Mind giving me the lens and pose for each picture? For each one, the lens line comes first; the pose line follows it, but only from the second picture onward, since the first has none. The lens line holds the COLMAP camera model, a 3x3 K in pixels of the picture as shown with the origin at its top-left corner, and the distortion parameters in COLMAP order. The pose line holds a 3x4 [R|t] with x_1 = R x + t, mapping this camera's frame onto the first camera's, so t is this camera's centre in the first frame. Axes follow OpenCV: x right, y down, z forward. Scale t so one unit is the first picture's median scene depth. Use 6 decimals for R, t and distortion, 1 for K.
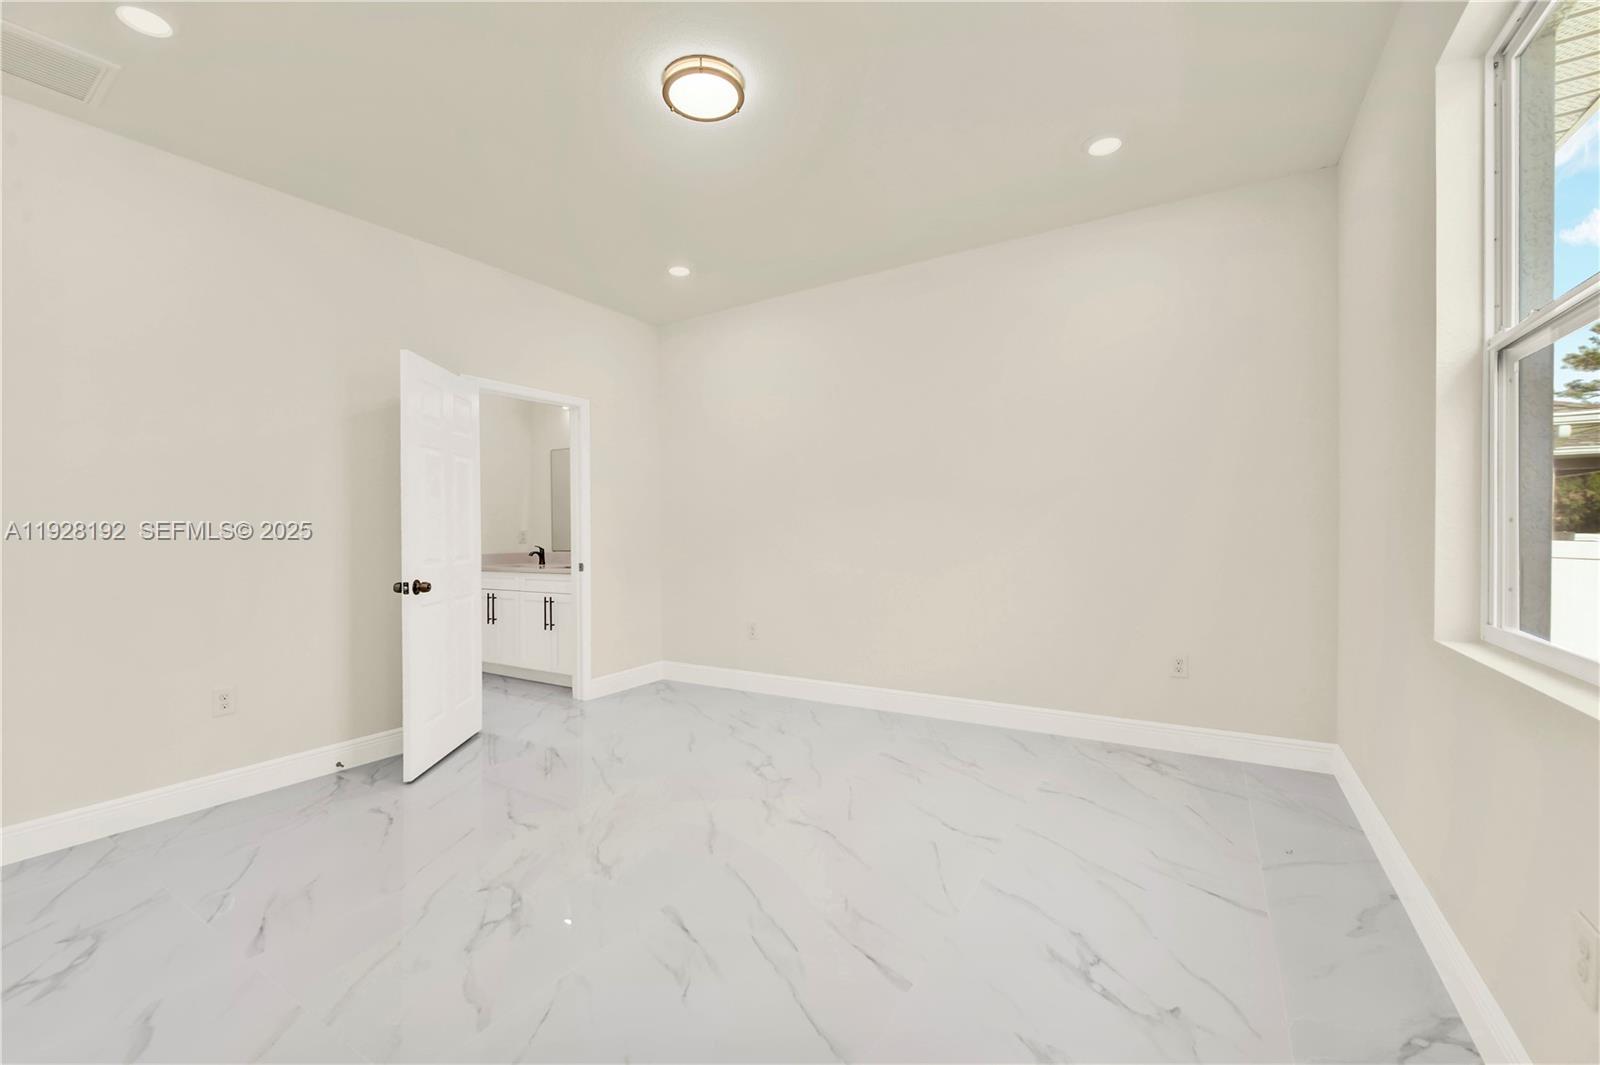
lens RADIAL K [[647.2, 0, 795.2], [0, 647.2, 534.7], [0, 0, 1]] dist [-0.001890, -0.004122]
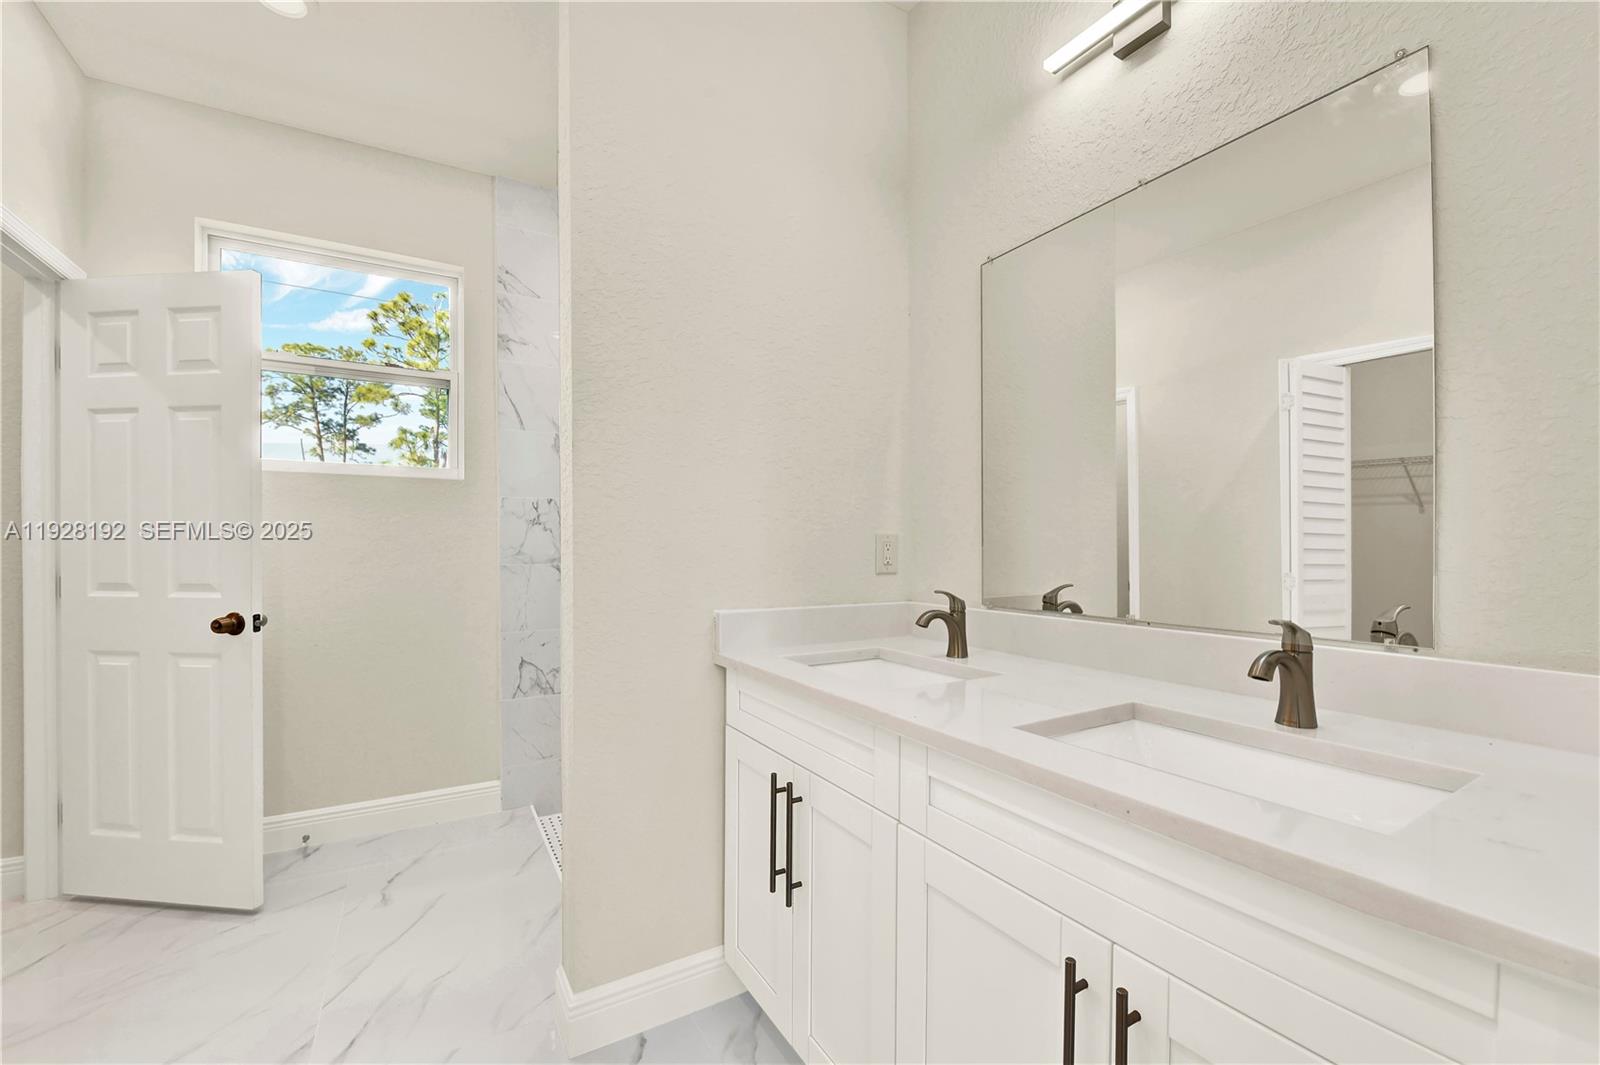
lens RADIAL K [[647.2, 0, 795.2], [0, 647.2, 534.7], [0, 0, 1]] dist [-0.001890, -0.004122]
pose [[0.888308, -0.002809, -0.459240, -0.328117], [-0.004532, 0.999879, -0.014882, -0.001236], [0.459227, 0.015301, 0.888187, 0.729055]]
